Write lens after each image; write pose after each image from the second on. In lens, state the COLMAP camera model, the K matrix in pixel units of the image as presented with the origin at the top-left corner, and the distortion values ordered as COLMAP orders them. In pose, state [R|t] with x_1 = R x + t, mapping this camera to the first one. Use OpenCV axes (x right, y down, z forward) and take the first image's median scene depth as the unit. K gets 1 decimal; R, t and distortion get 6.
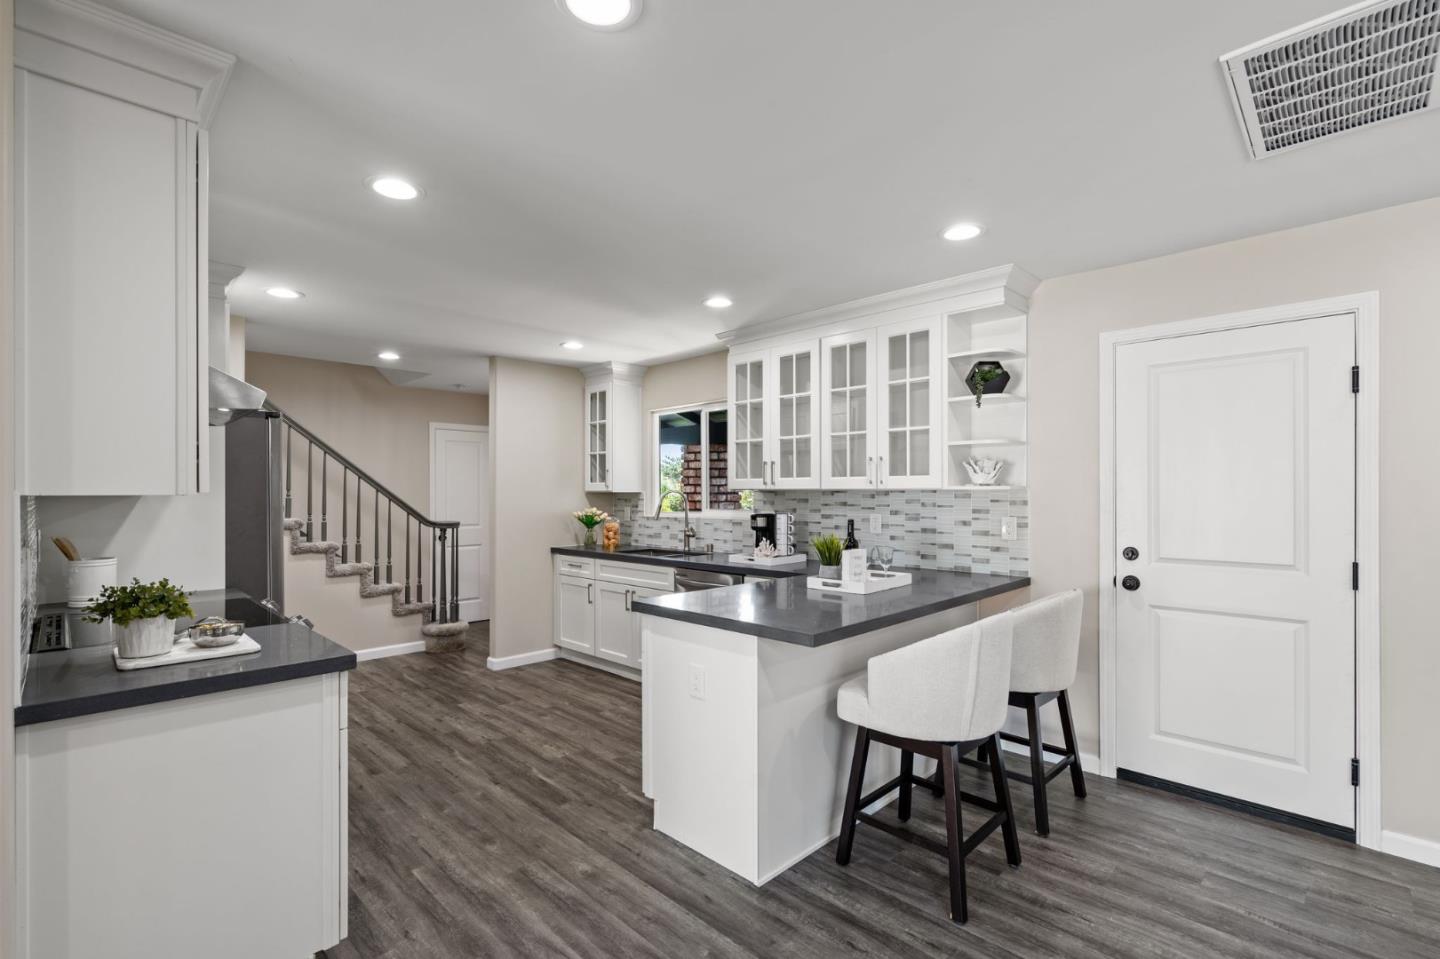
lens RADIAL K [[654.6, 0, 718.9], [0, 654.6, 492.3], [0, 0, 1]] dist [-0.004578, 0.002795]
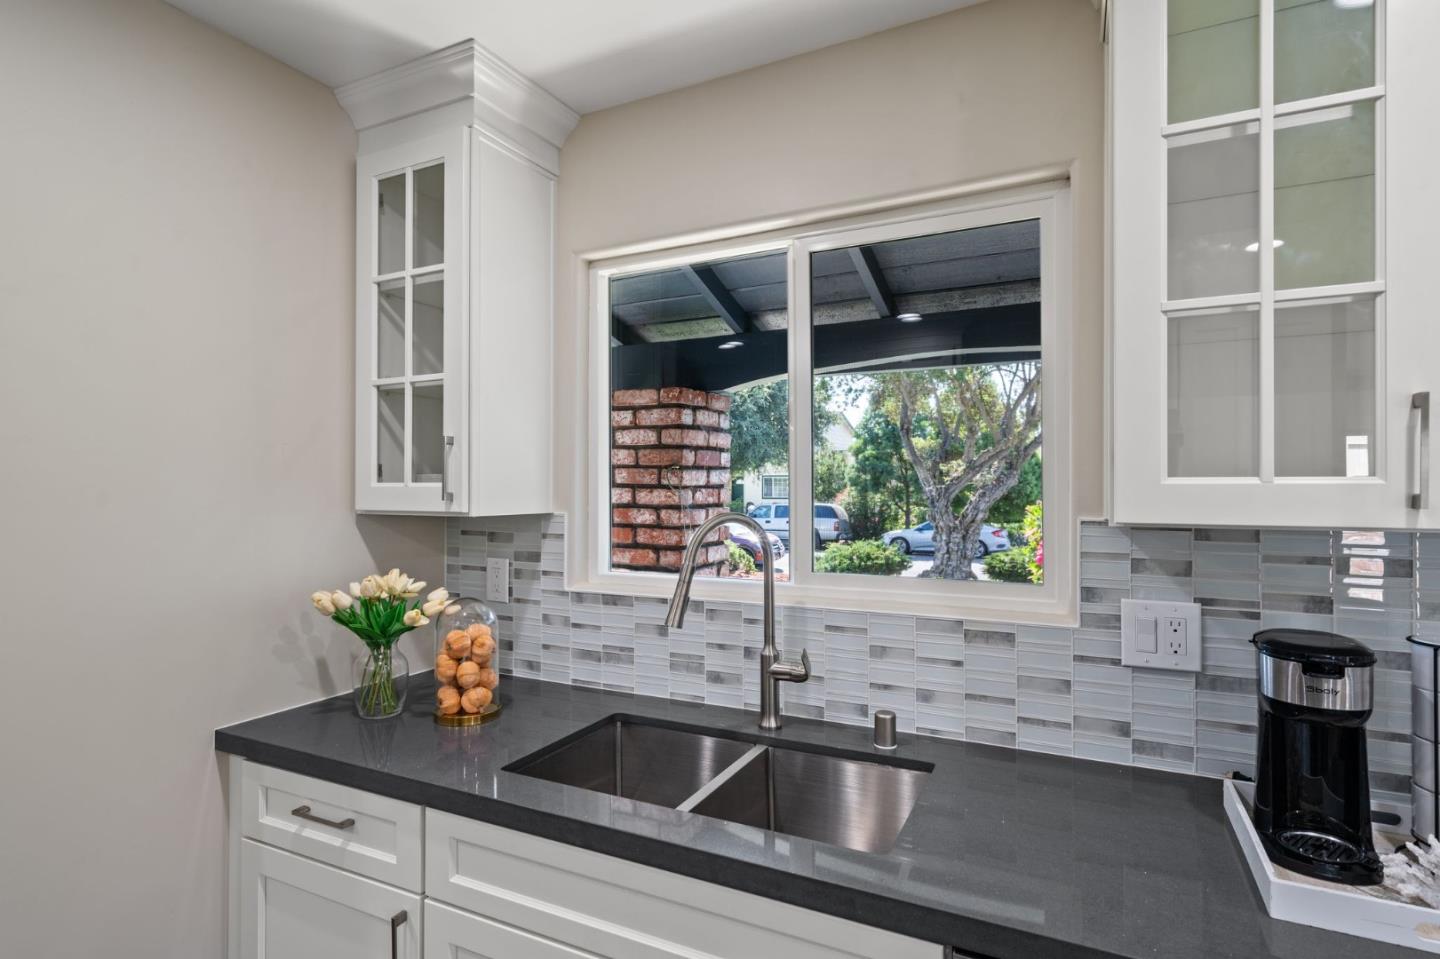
lens RADIAL K [[772.8, 0, 722.4], [0, 772.8, 476.4], [0, 0, 1]] dist [0.030098, 0.000082]
pose [[0.950919, 0.006941, 0.309363, -0.234029], [-0.004218, 0.999946, -0.009468, -0.021916], [-0.309412, 0.007698, 0.950897, 0.926198]]
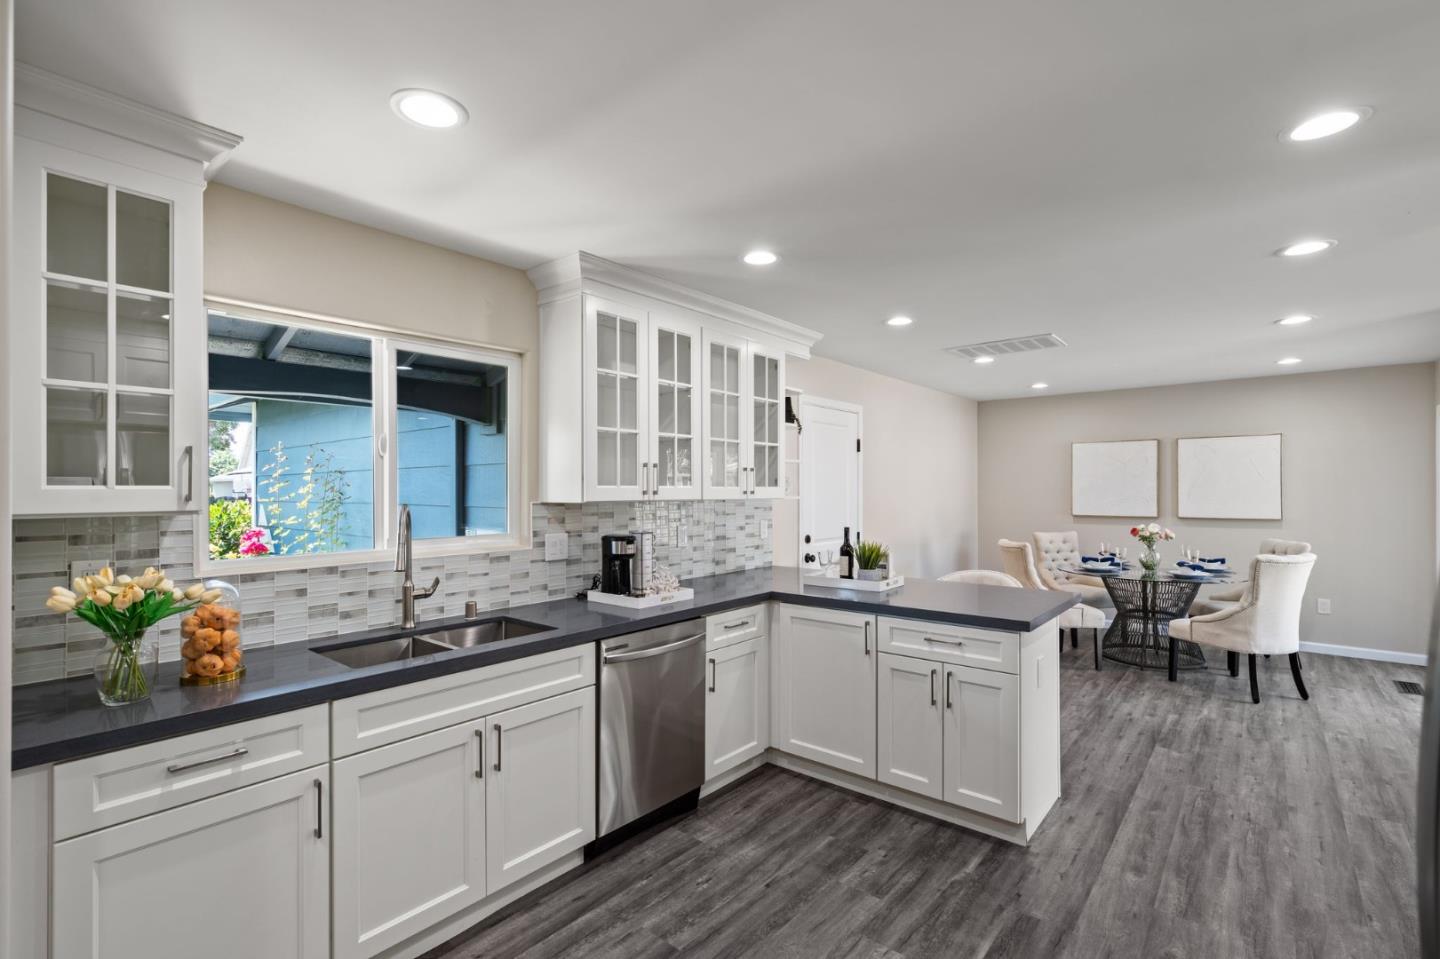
lens RADIAL K [[654.6, 0, 714.7], [0, 654.6, 490.6], [0, 0, 1]] dist [-0.004578, 0.002795]
pose [[-0.074643, 0.000846, 0.997210, -0.744007], [0.001060, 0.999999, -0.000769, -0.017424], [-0.997210, 0.000999, -0.074644, 1.092916]]
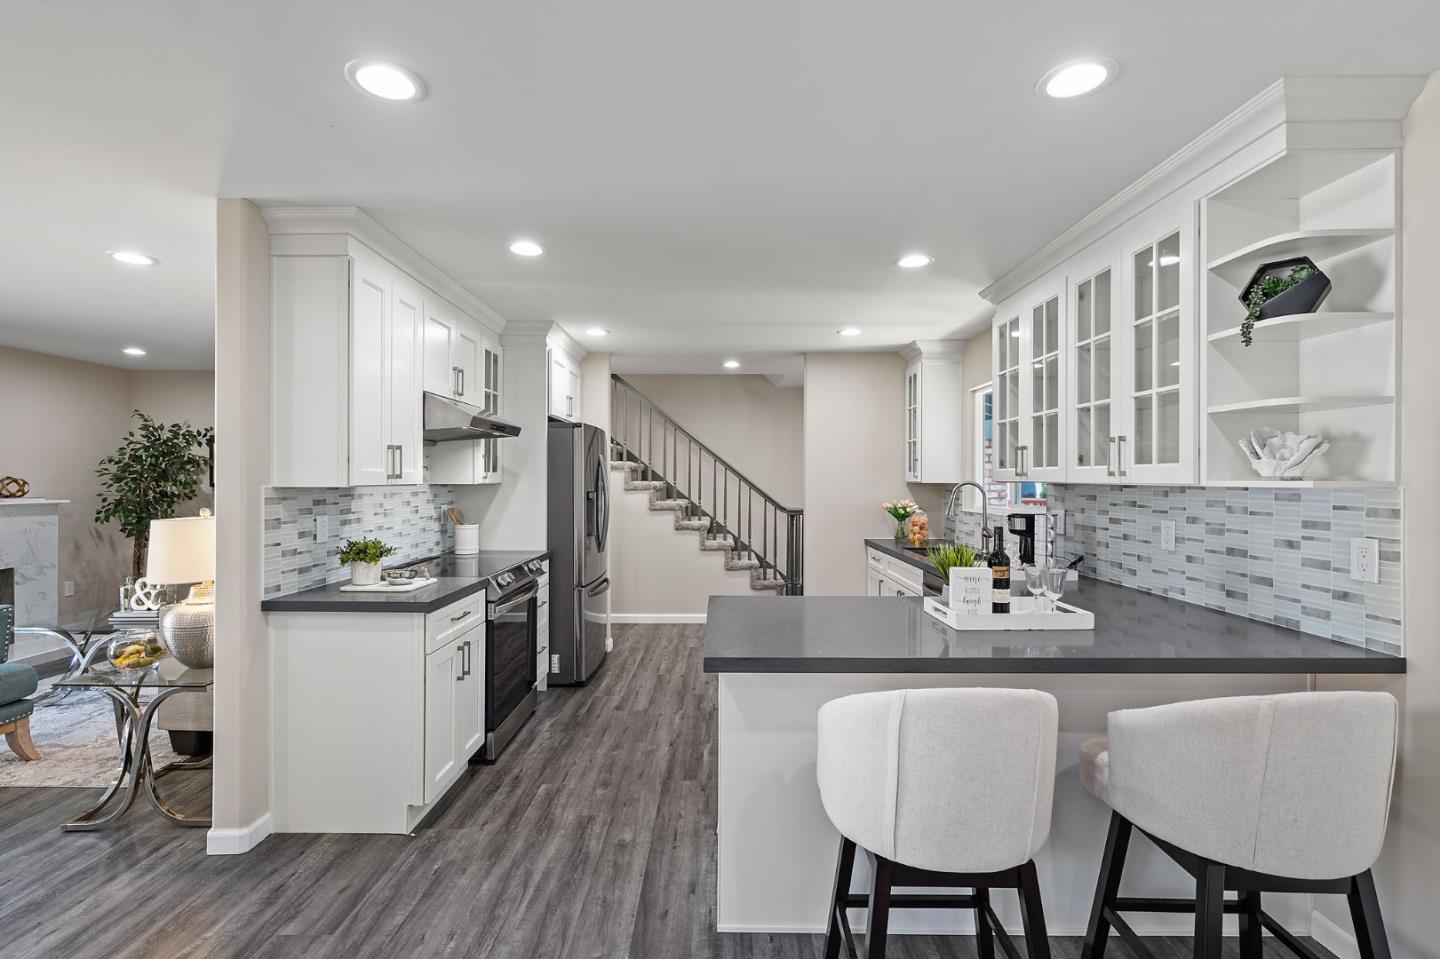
lens RADIAL K [[654.6, 0, 715.4], [0, 654.6, 476.3], [0, 0, 1]] dist [-0.004578, 0.002795]
pose [[0.697196, 0.001563, -0.716878, 0.419833], [-0.003919, 0.999991, -0.001631, -0.009691], [0.716869, 0.003947, 0.697196, 0.224952]]
